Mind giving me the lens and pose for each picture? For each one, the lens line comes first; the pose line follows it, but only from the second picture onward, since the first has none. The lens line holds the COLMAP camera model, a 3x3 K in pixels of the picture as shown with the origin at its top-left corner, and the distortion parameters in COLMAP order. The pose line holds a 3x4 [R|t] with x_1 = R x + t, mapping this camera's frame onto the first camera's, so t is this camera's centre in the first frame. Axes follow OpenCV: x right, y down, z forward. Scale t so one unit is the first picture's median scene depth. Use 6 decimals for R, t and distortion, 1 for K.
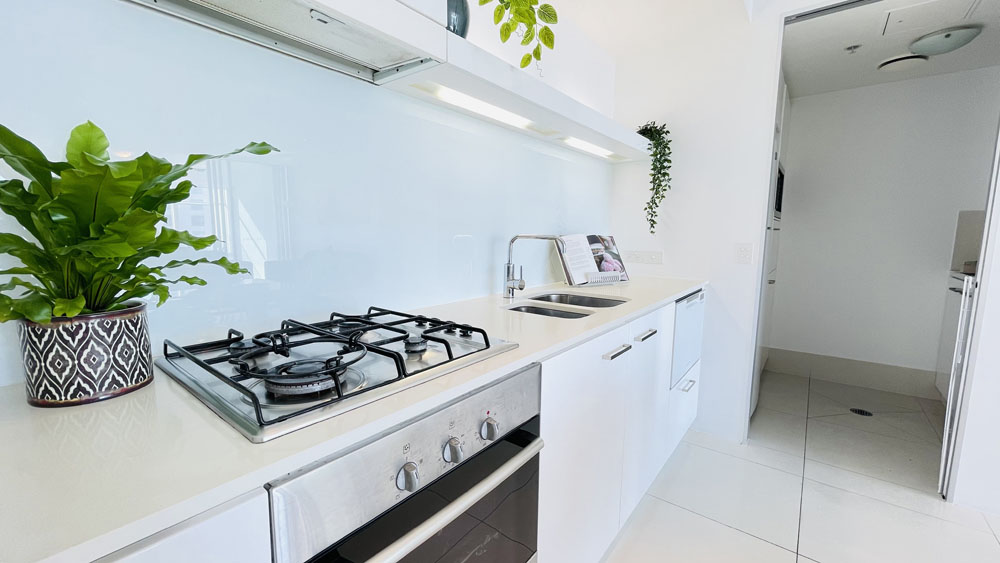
lens RADIAL K [[413.7, 0, 500.0], [0, 413.7, 281.5], [0, 0, 1]] dist [-0.007249, 0.000235]
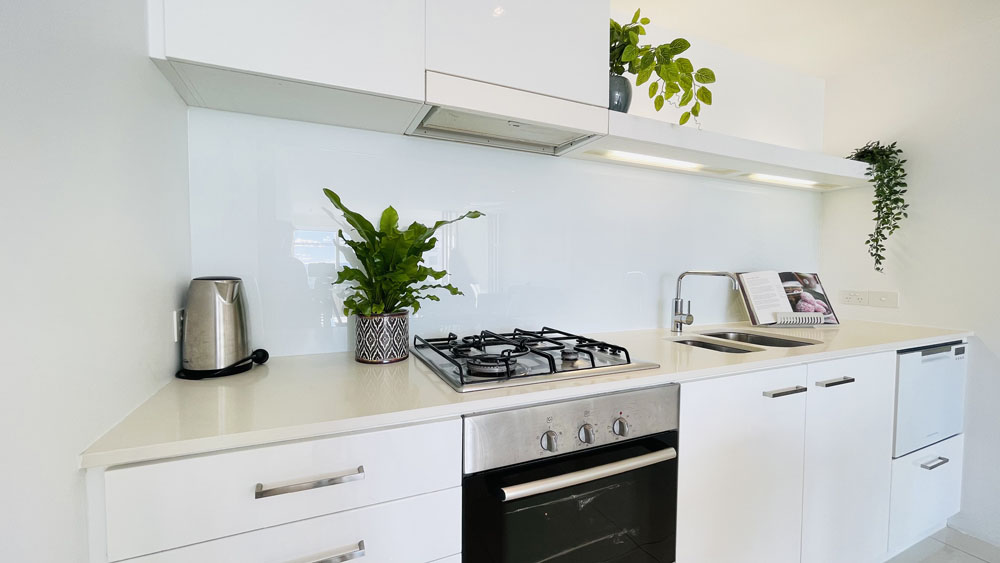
lens RADIAL K [[413.7, 0, 500.0], [0, 413.7, 281.5], [0, 0, 1]] dist [-0.007249, 0.000235]
pose [[0.892087, 0.014300, -0.451638, 0.186537], [-0.054176, 0.995674, -0.075485, 0.034326], [0.448605, 0.091808, 0.889002, -0.277833]]
